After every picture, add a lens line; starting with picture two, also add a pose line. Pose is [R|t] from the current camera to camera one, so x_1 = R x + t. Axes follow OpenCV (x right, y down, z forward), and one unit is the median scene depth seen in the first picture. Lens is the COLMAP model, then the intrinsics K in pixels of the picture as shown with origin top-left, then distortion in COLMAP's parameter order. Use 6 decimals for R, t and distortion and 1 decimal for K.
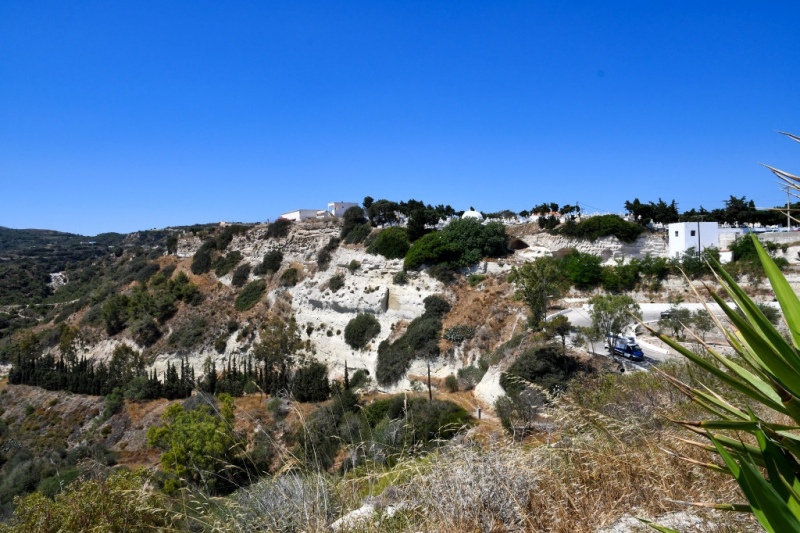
lens RADIAL K [[591.9, 0, 400.0], [0, 591.9, 266.5], [0, 0, 1]] dist [-0.095133, 0.007806]
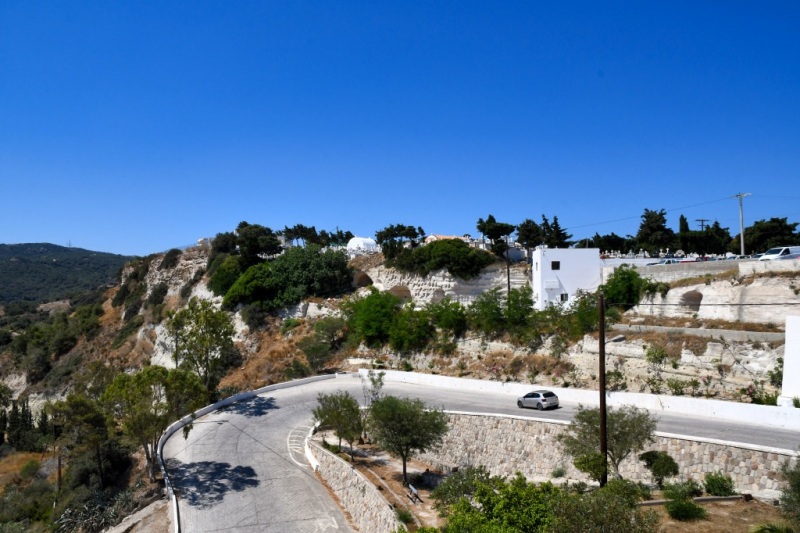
lens RADIAL K [[591.9, 0, 400.0], [0, 591.9, 266.5], [0, 0, 1]] dist [-0.095133, 0.007806]
pose [[0.977523, 0.008058, -0.210677, 0.427493], [-0.019933, 0.998326, -0.054299, -0.015271], [0.209886, 0.057278, 0.976047, 0.283908]]
